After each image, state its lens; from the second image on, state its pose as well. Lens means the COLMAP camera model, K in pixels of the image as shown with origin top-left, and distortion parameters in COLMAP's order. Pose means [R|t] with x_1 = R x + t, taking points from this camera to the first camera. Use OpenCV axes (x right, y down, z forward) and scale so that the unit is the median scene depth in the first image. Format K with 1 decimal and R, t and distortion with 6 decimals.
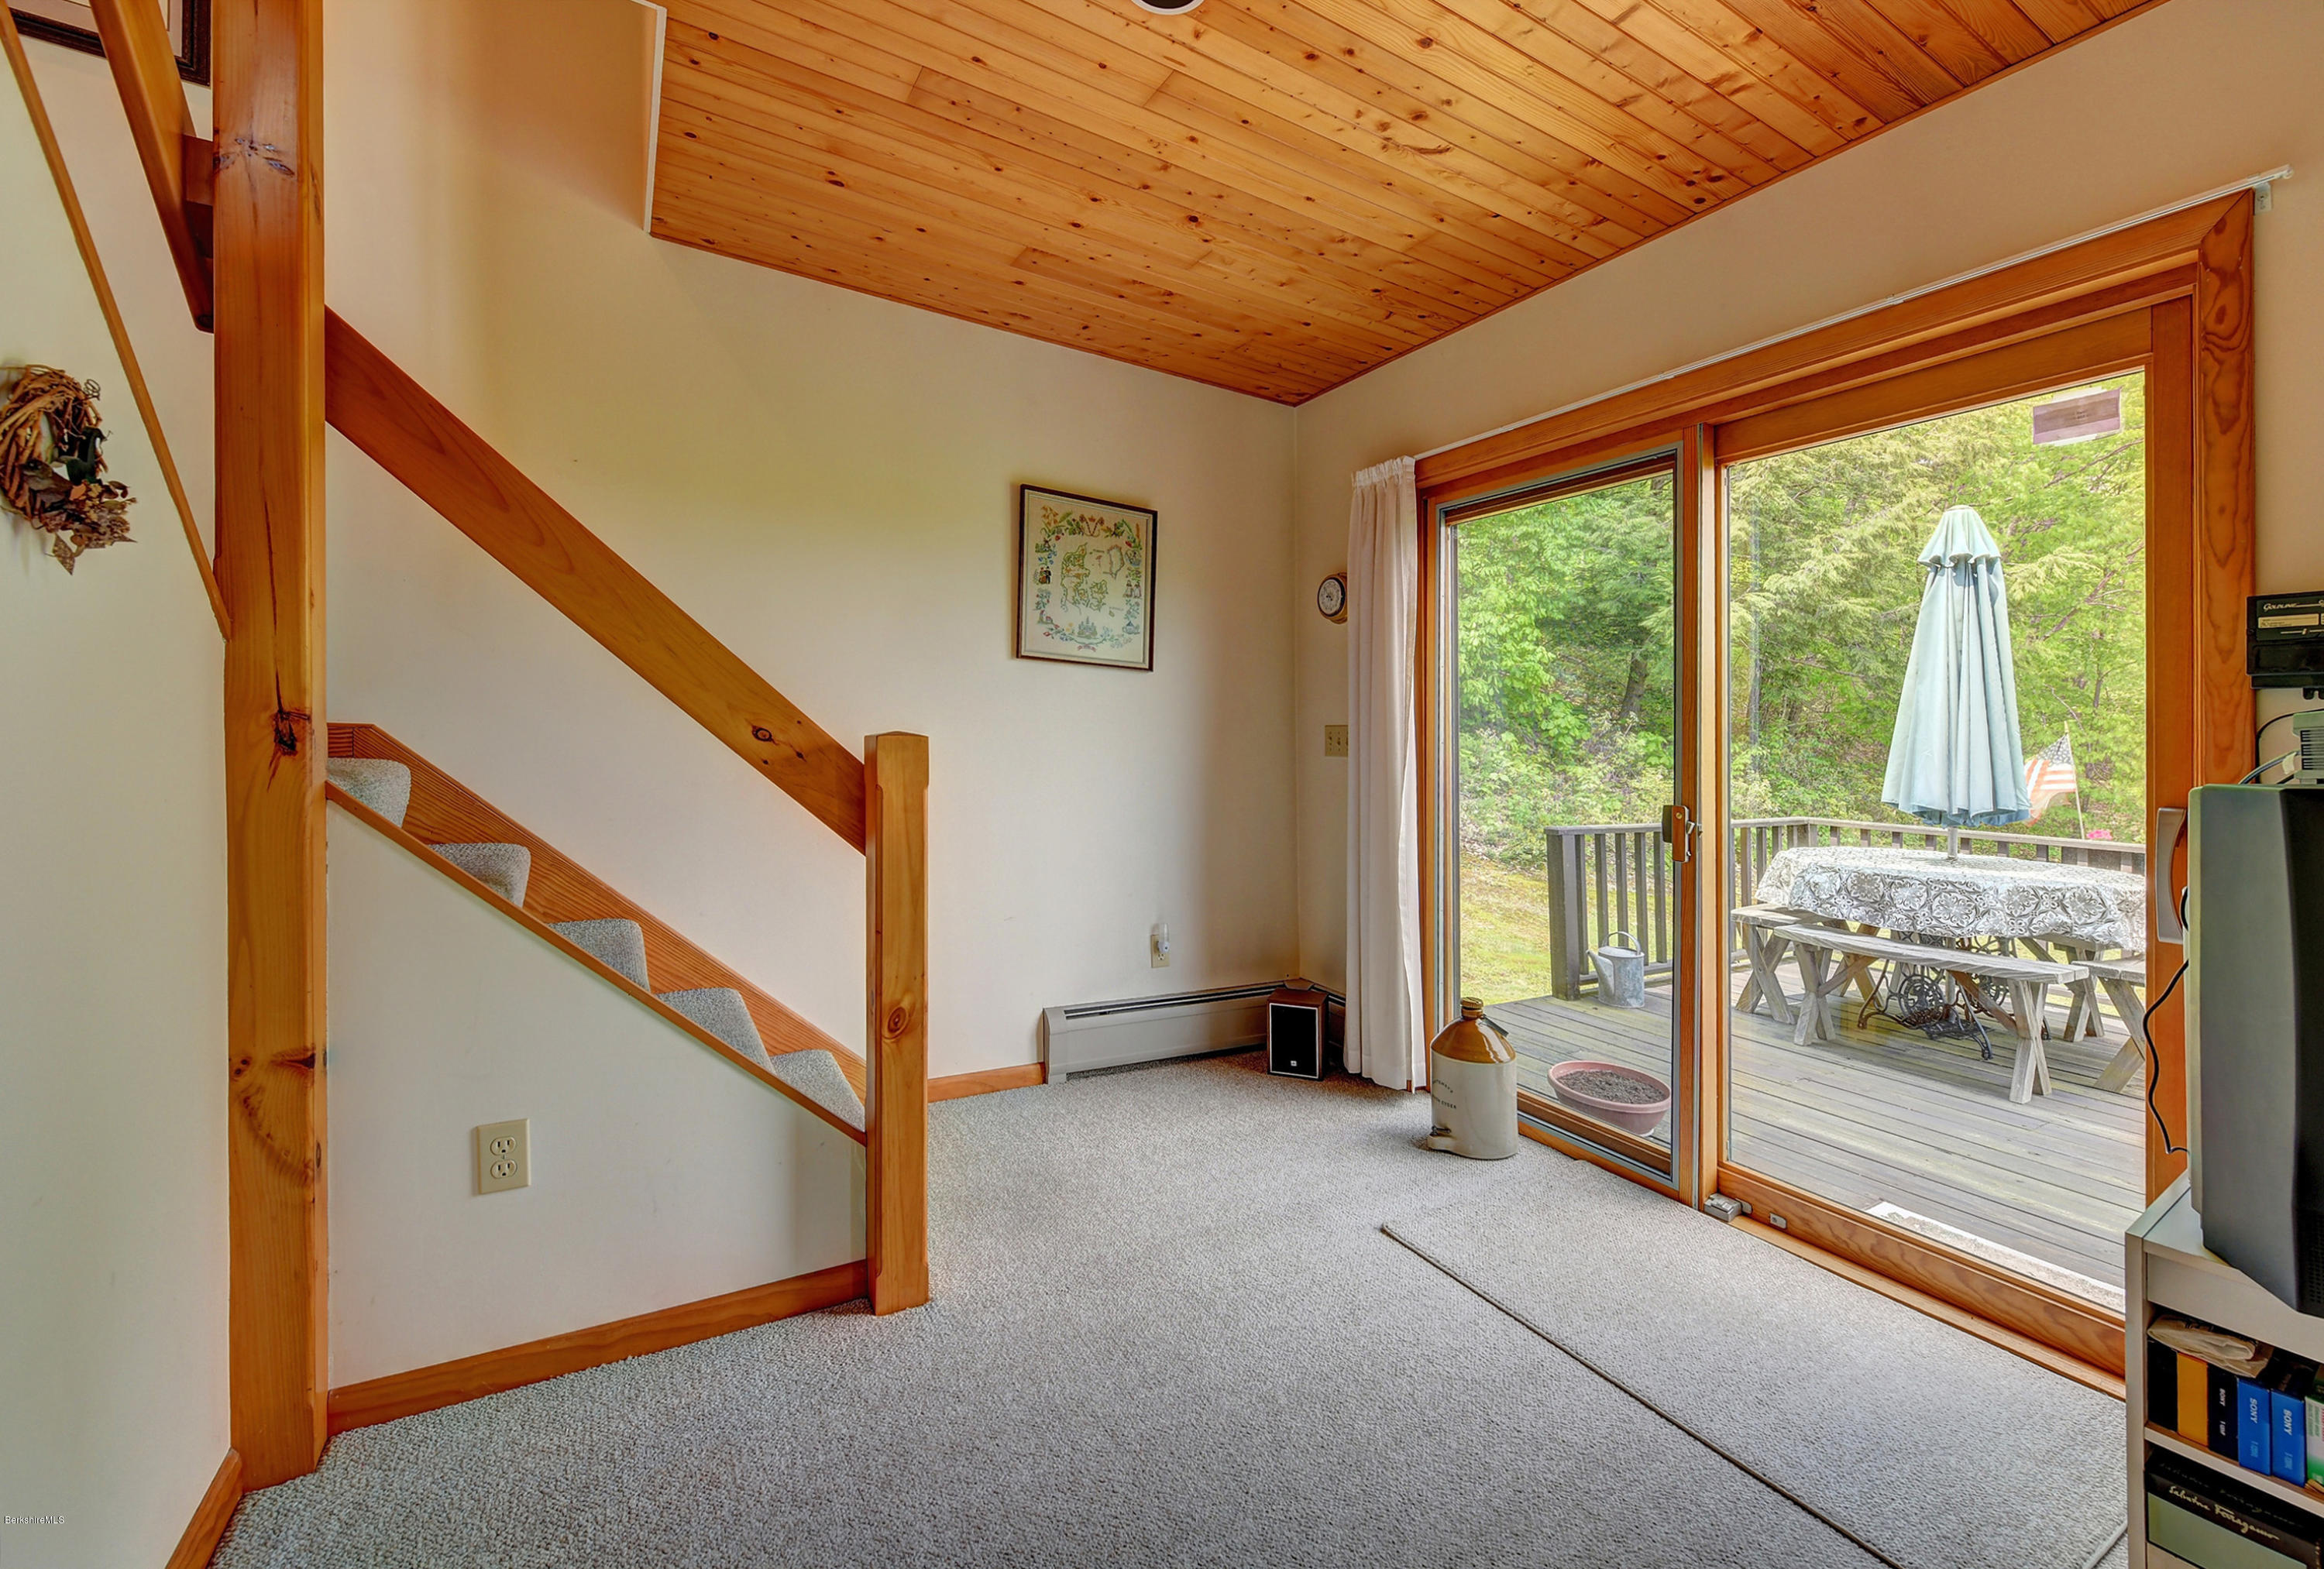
lens RADIAL K [[937.3, 0, 1165.9], [0, 937.3, 730.1], [0, 0, 1]] dist [0.003188, -0.001079]
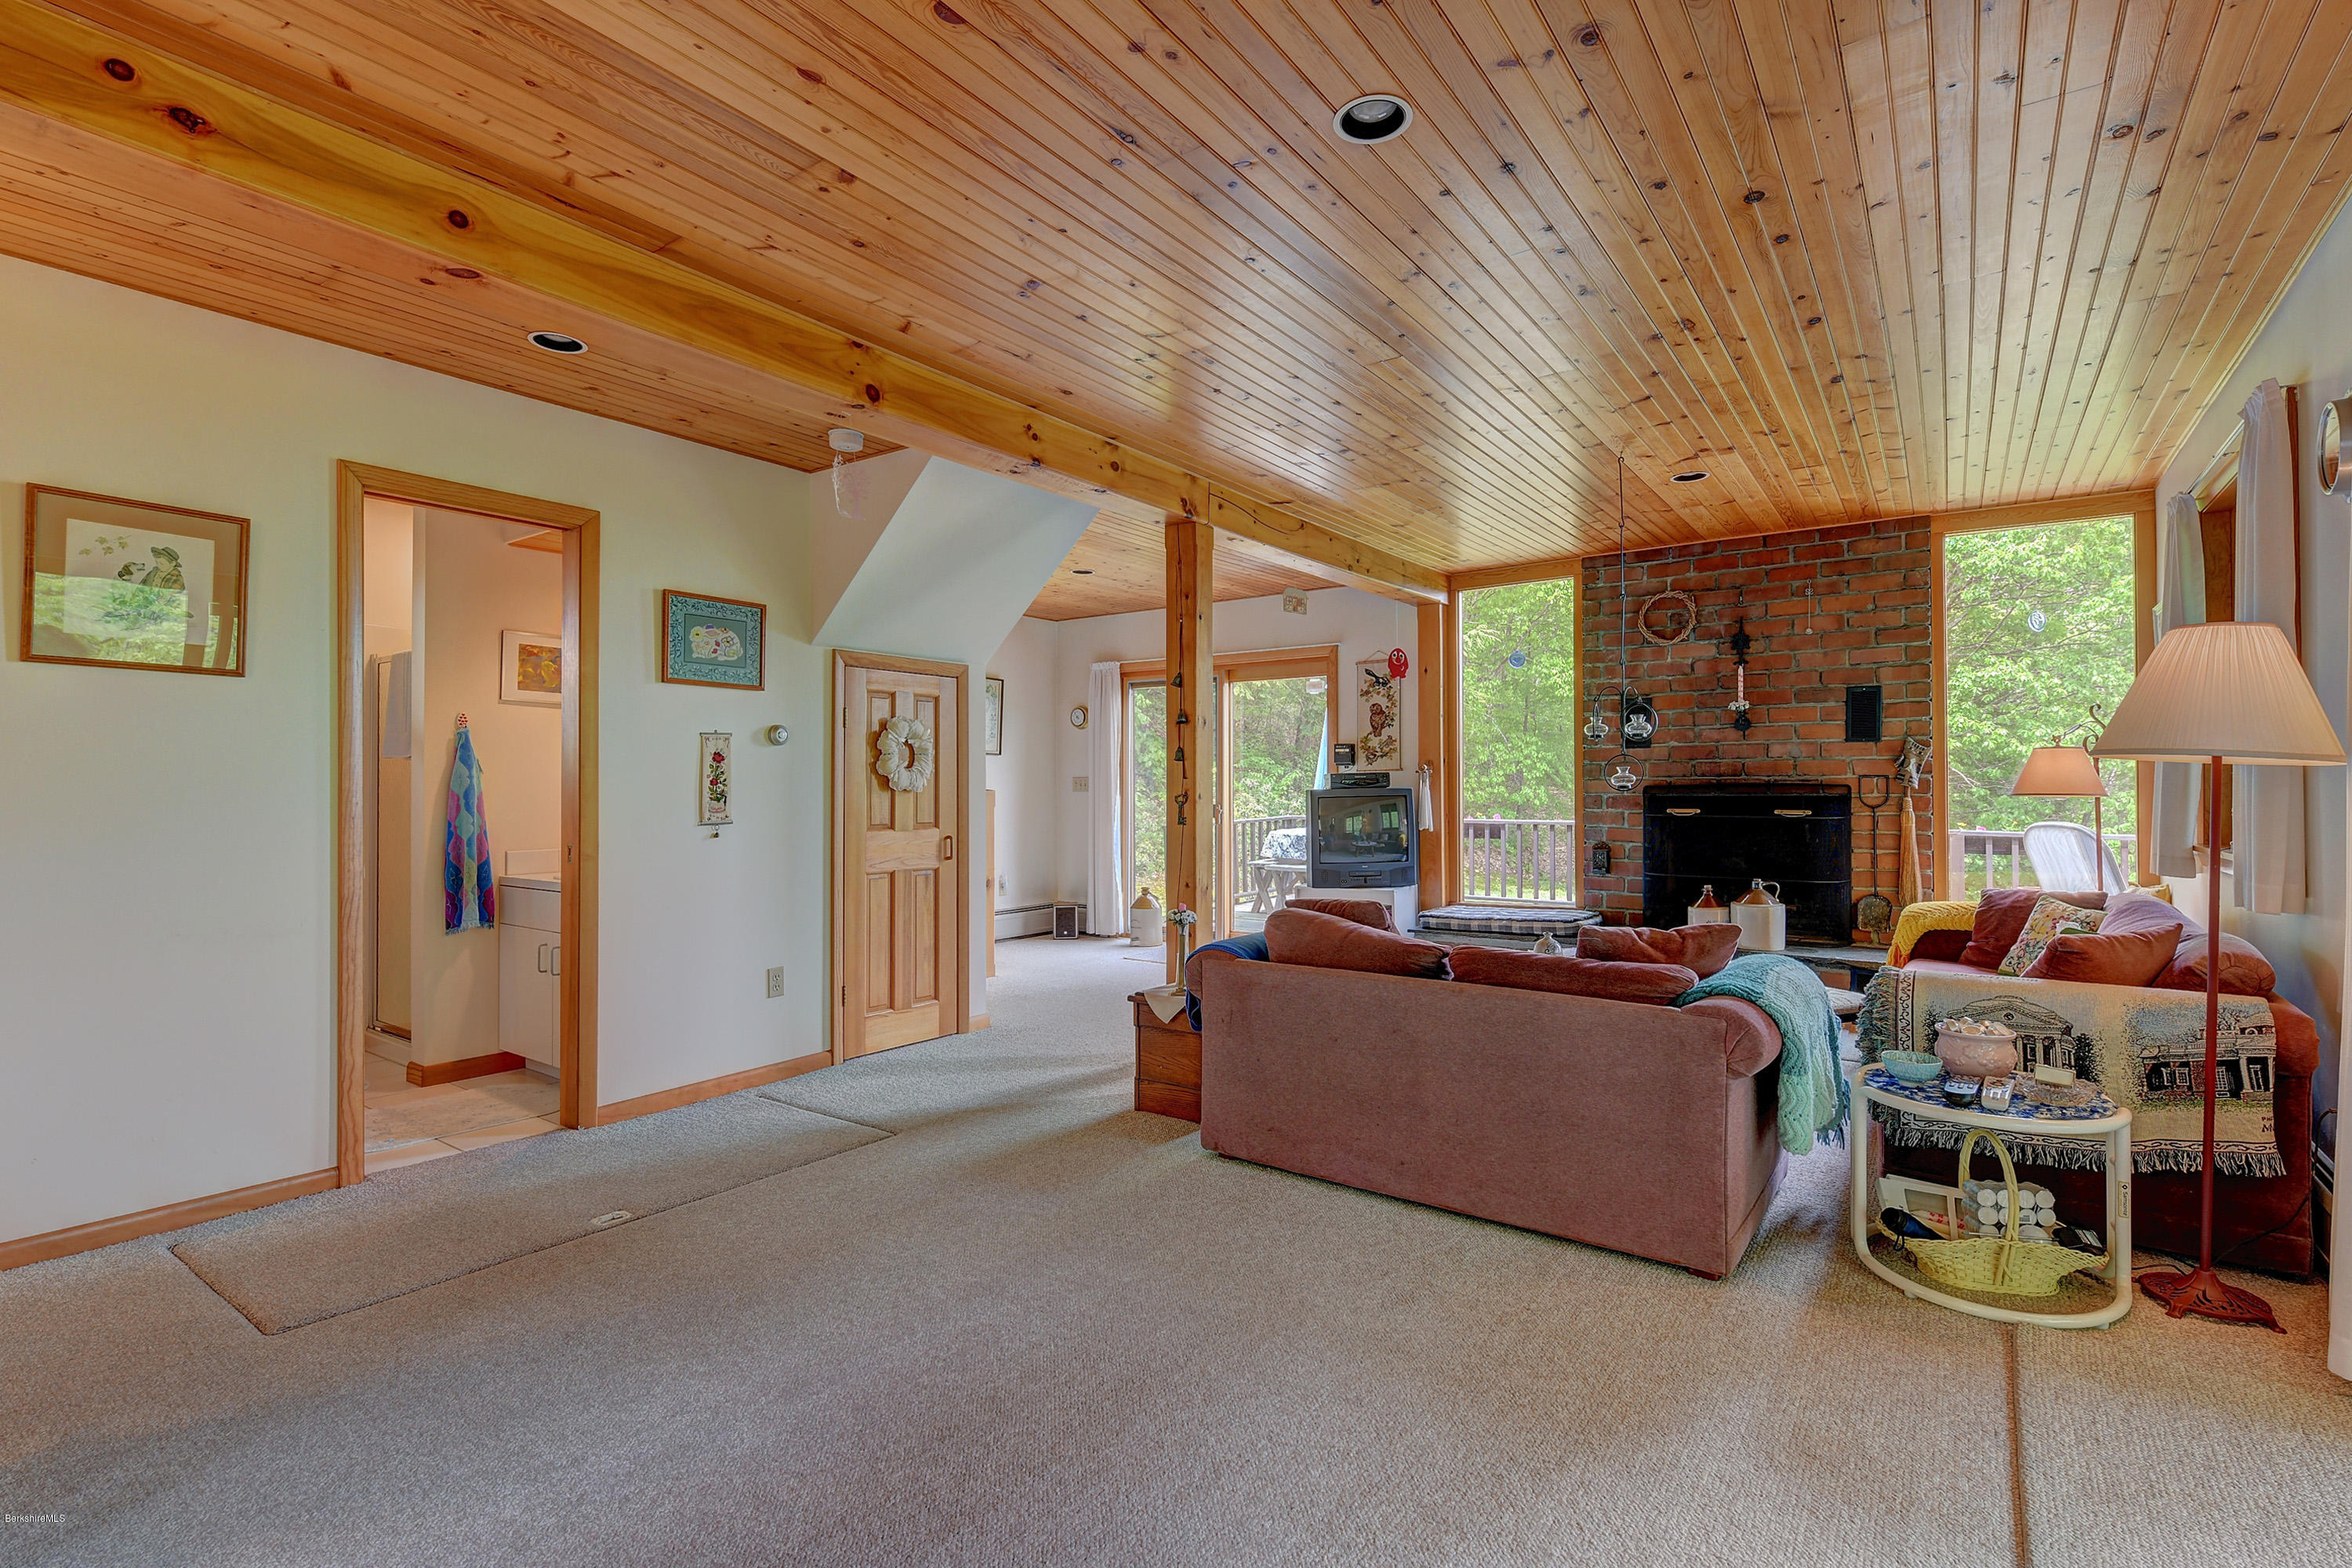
lens RADIAL K [[1092.9, 0, 1181.2], [0, 1092.9, 787.4], [0, 0, 1]] dist [0.000940, -0.001457]
pose [[0.907764, -0.033663, 0.418127, -0.693140], [0.022952, 0.999267, 0.030622, -0.056889], [-0.418852, -0.018201, 0.907872, -1.458517]]
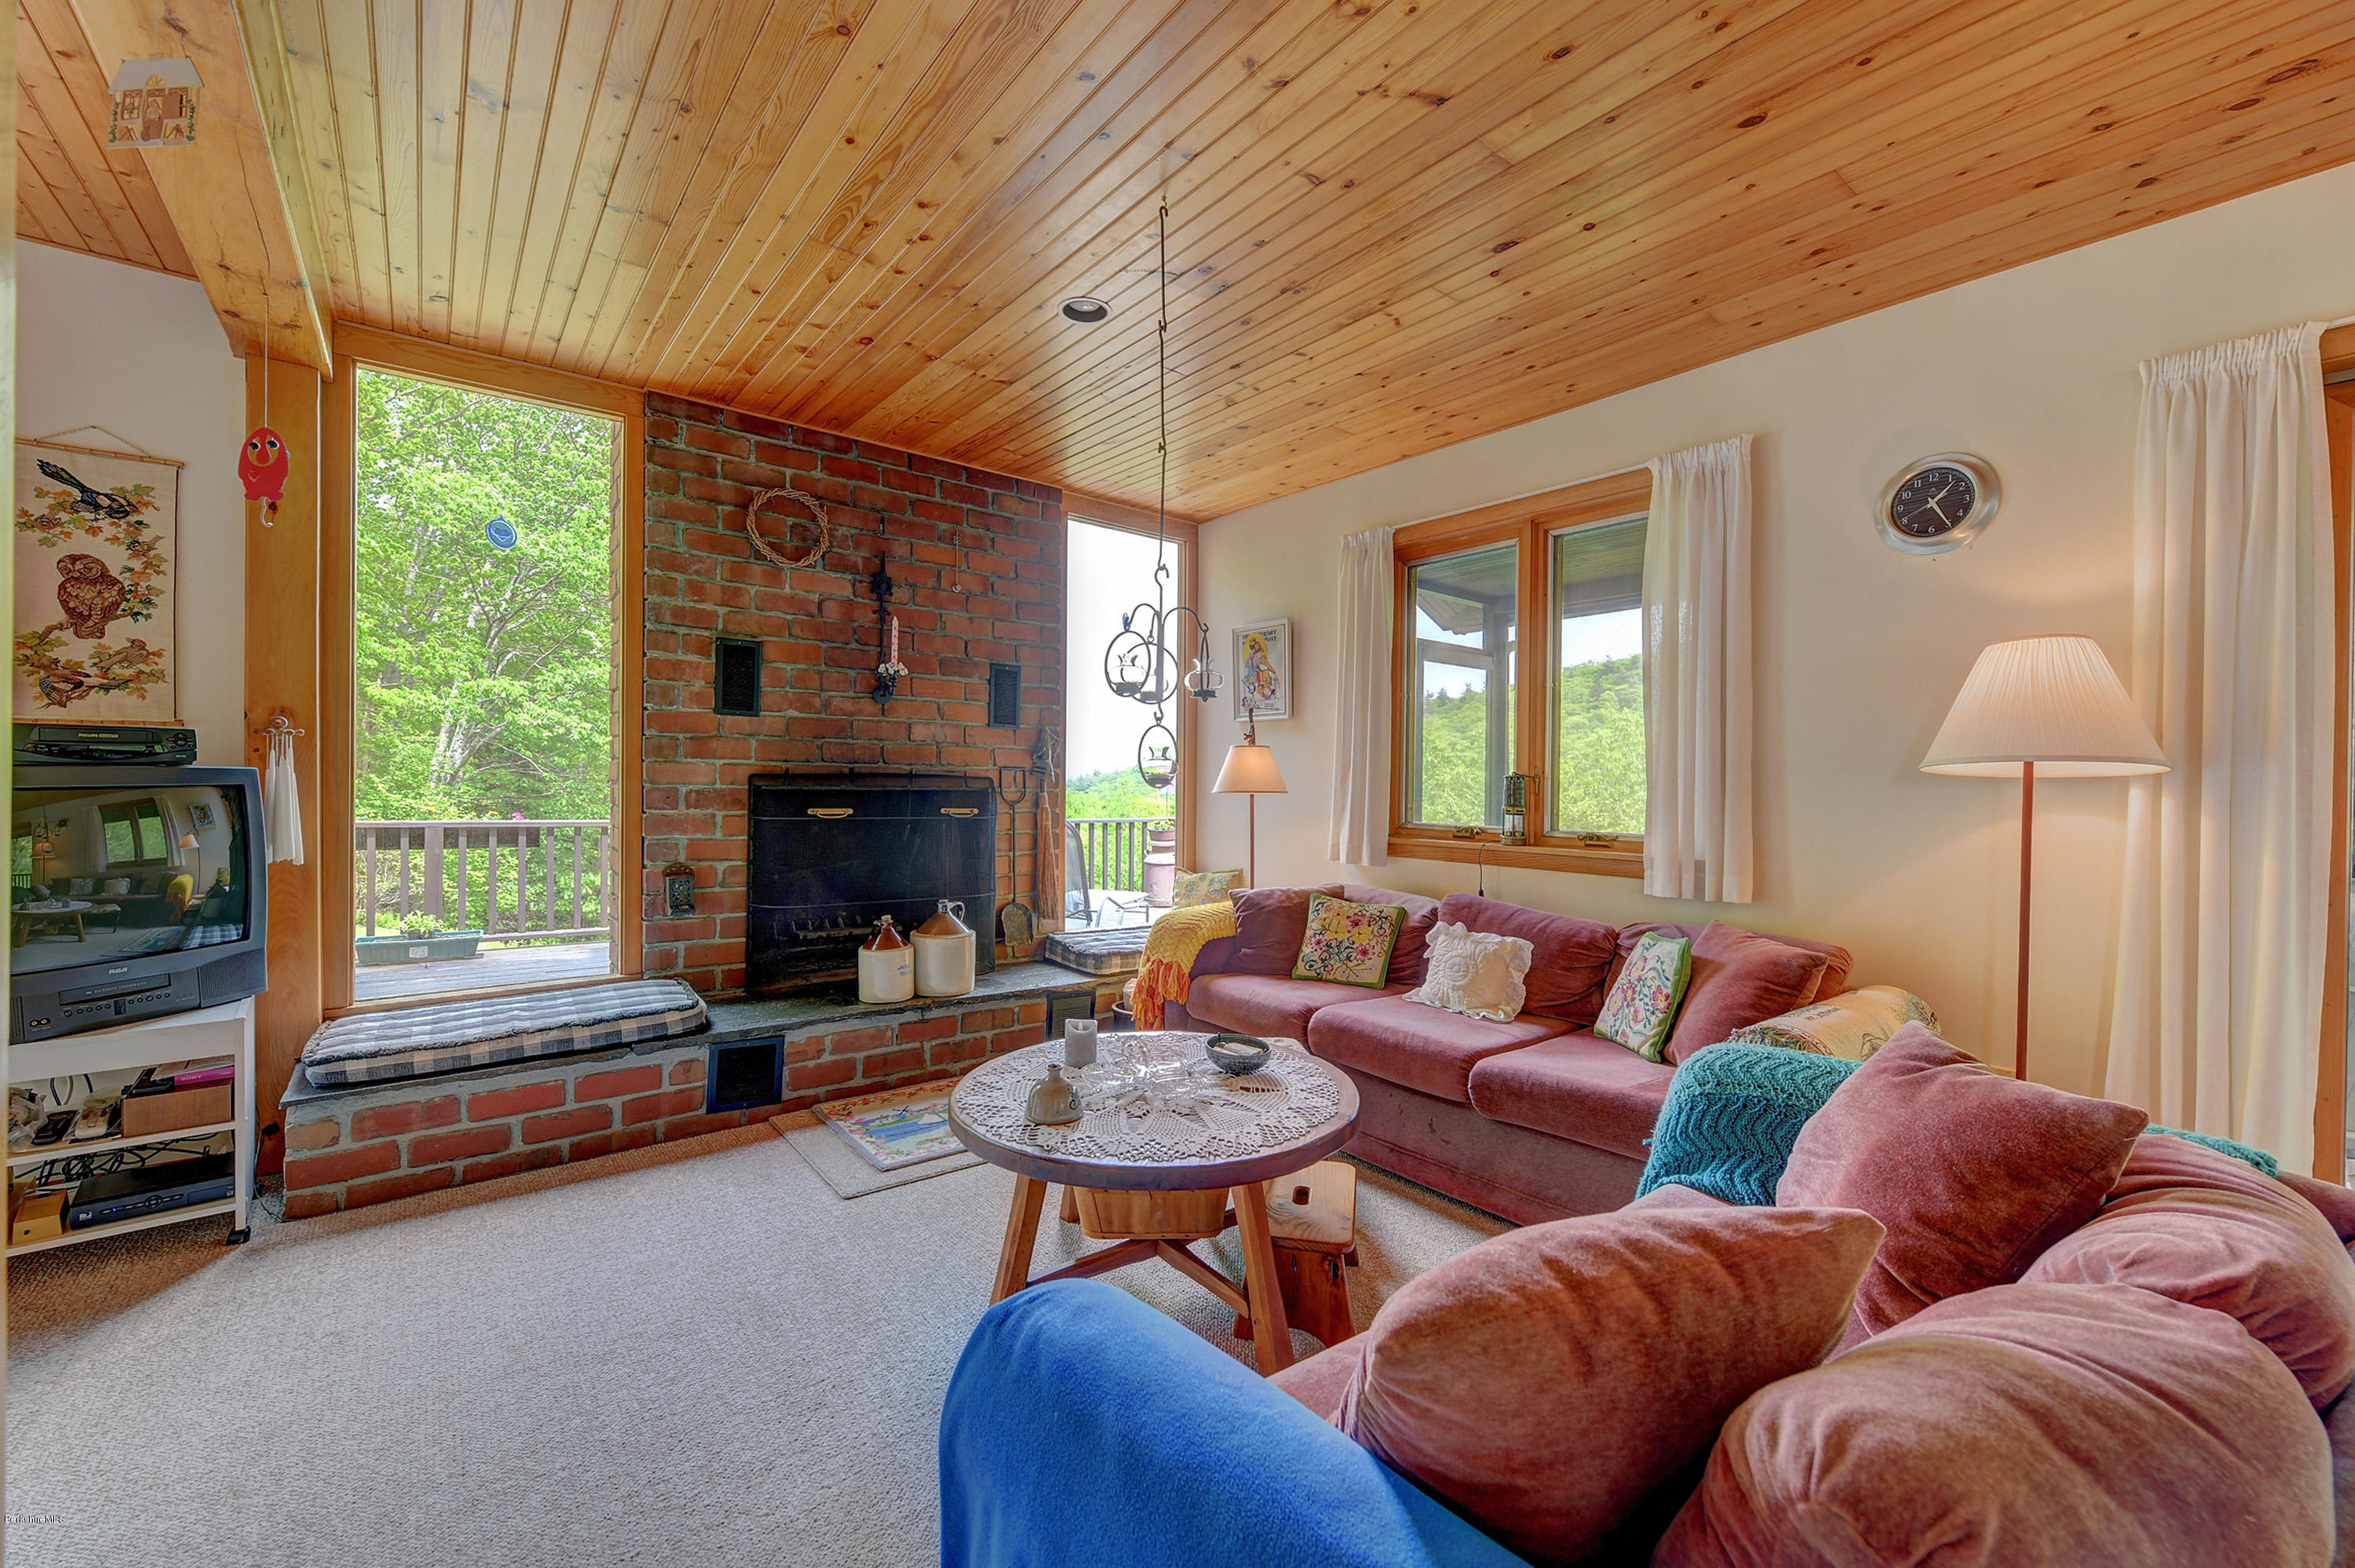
lens RADIAL K [[949.8, 0, 1181.2], [0, 949.8, 760.6], [0, 0, 1]] dist [0.003188, -0.001079]
pose [[-0.146798, -0.007732, 0.989136, -0.299752], [-0.038750, 0.999247, 0.002060, -0.018673], [-0.988407, -0.038026, -0.146988, -0.377938]]
